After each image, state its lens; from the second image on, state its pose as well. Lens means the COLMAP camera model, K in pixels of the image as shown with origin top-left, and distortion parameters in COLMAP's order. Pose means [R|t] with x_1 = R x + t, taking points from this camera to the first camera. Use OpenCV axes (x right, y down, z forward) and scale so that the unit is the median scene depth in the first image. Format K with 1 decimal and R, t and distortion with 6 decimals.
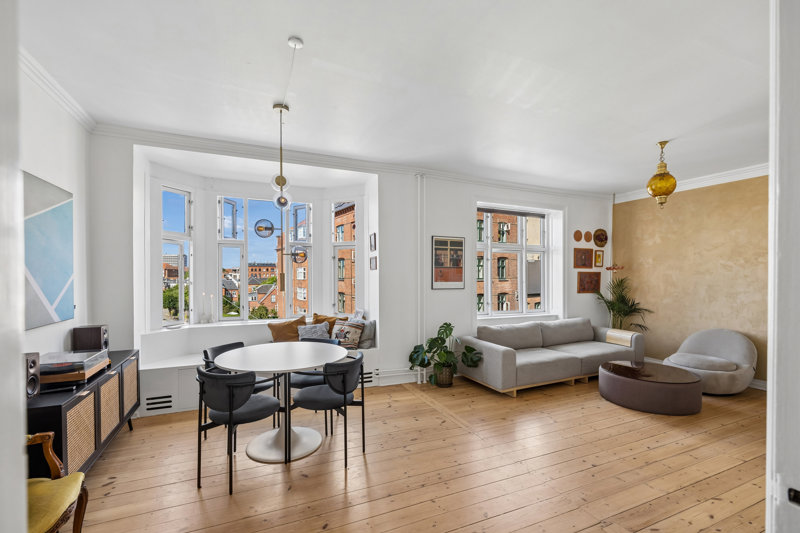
lens RADIAL K [[362.0, 0, 398.4], [0, 362.0, 276.9], [0, 0, 1]] dist [0.001910, -0.000756]
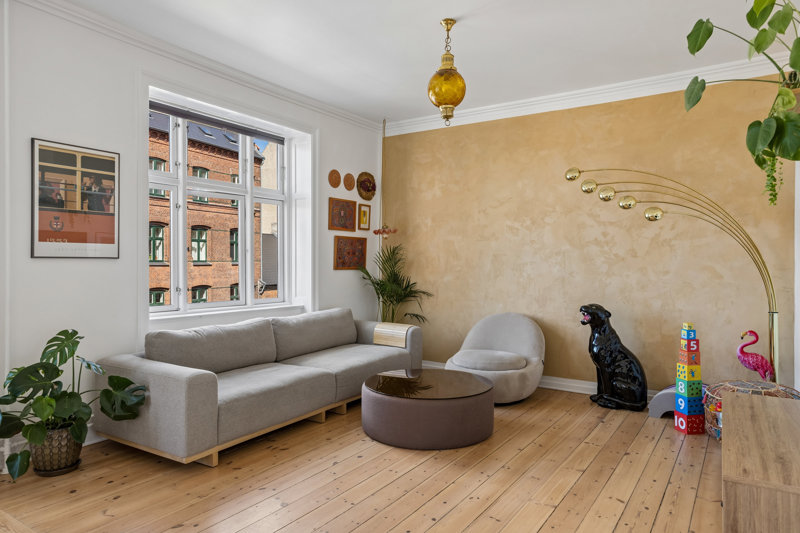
lens RADIAL K [[530.0, 0, 406.5], [0, 530.0, 263.8], [0, 0, 1]] dist [0.014936, -0.001313]
pose [[0.838423, -0.000666, 0.545020, 0.119942], [-0.000139, 0.999999, 0.001436, 0.040201], [-0.545021, -0.001279, 0.838422, 0.194959]]
